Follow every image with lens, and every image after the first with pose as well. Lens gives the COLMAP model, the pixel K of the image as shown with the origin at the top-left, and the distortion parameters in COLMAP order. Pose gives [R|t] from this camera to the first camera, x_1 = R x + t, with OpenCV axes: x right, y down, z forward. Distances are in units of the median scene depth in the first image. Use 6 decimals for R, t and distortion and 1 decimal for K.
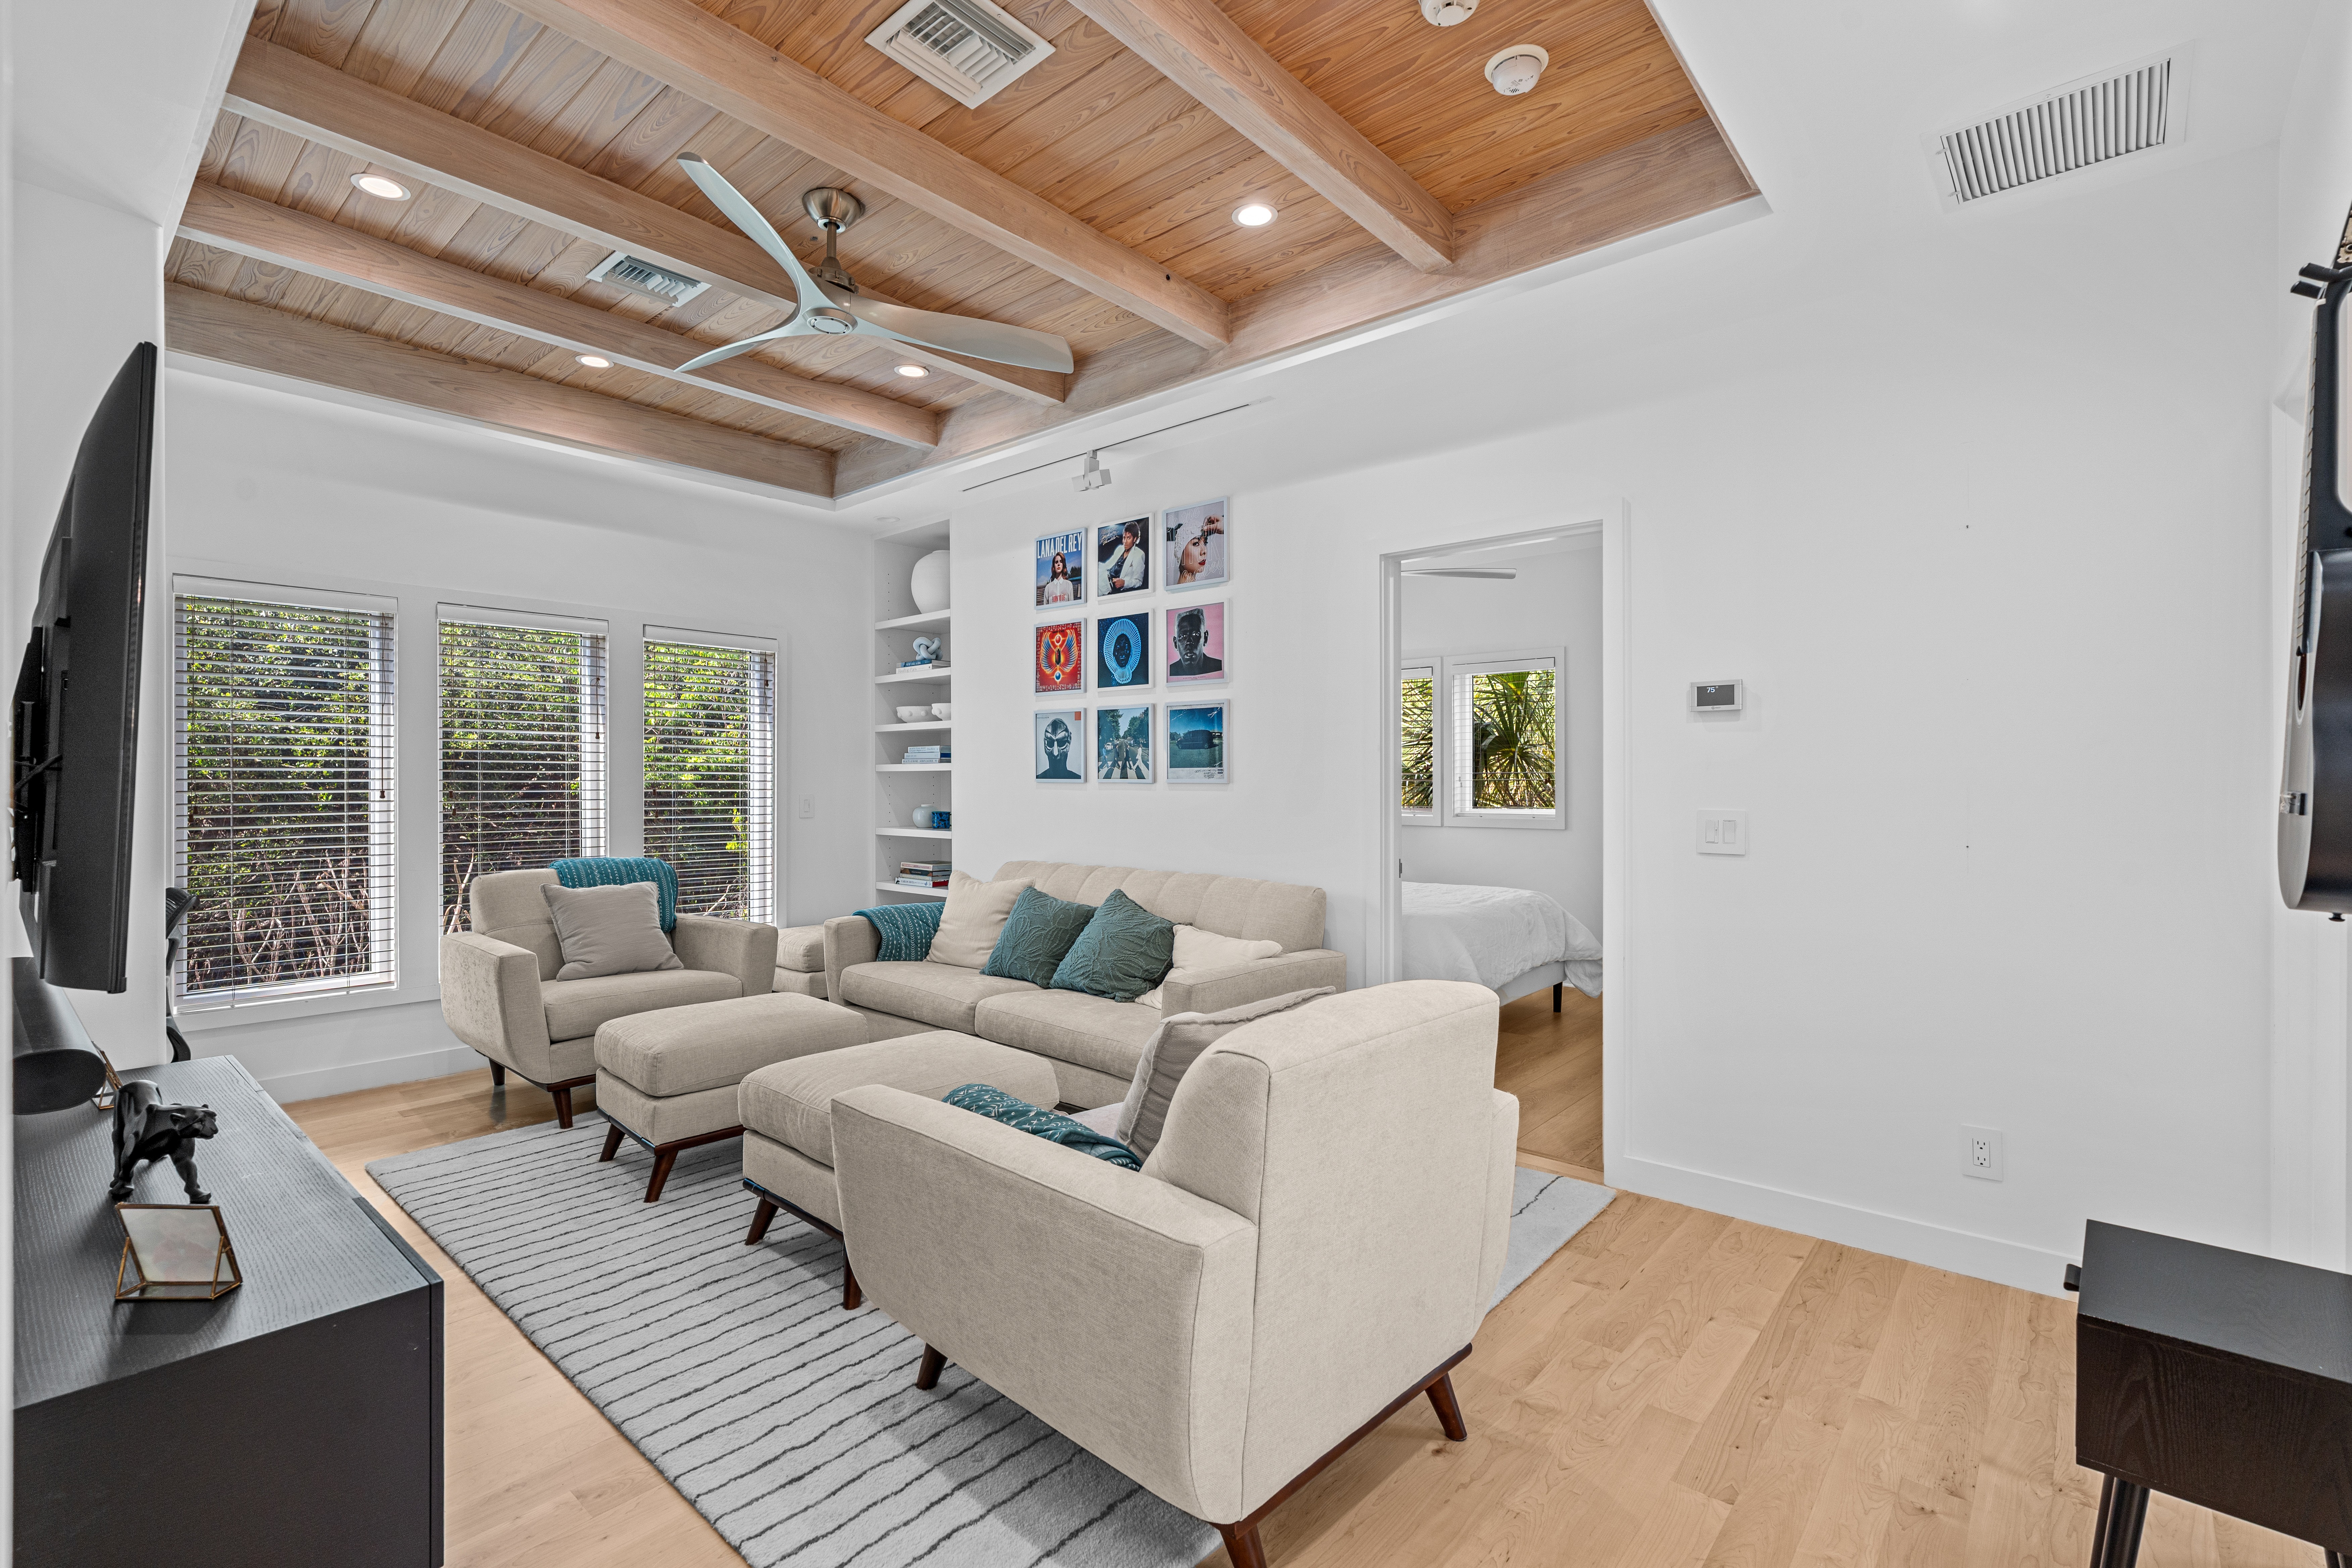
lens RADIAL K [[1047.8, 0, 1231.9], [0, 1047.8, 780.9], [0, 0, 1]] dist [-0.001715, 0.000154]
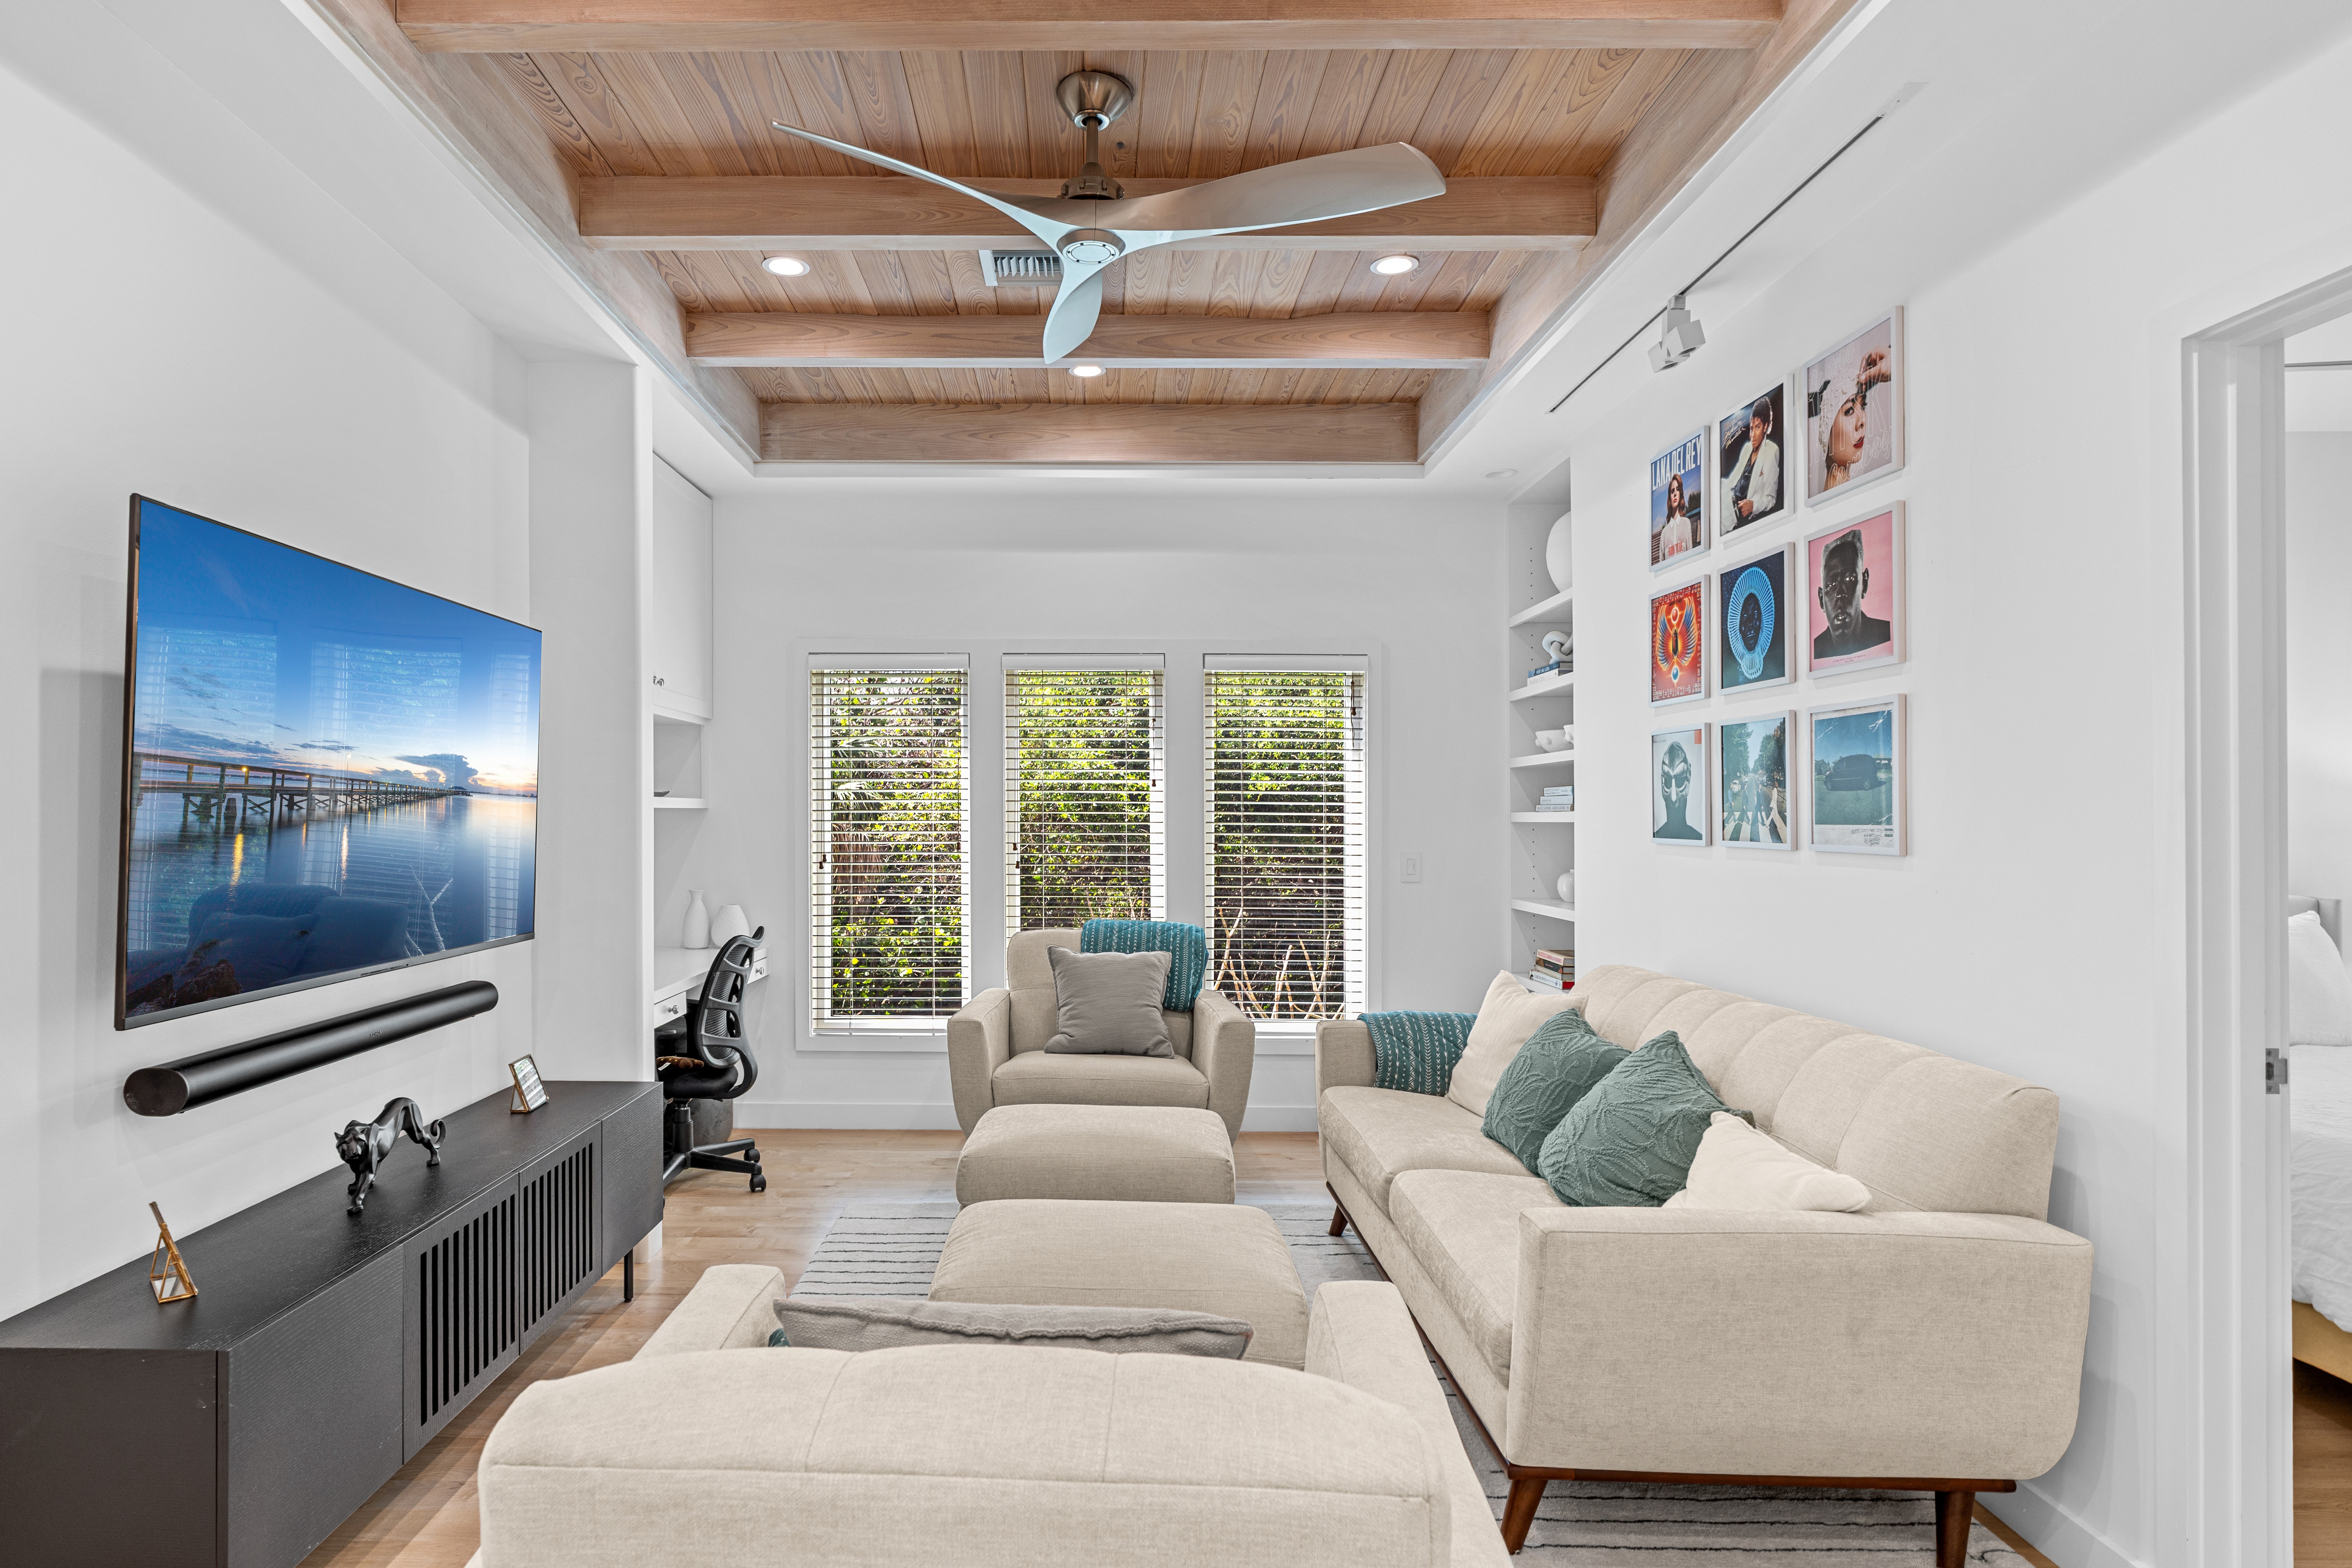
lens RADIAL K [[1301.0, 0, 1058.6], [0, 1301.0, 818.5], [0, 0, 1]] dist [-0.000817, 0.001186]
pose [[0.626299, 0.002991, -0.779577, 0.224573], [-0.004414, 0.999990, 0.000291, -0.013770], [0.779570, 0.003259, 0.626306, 0.251065]]
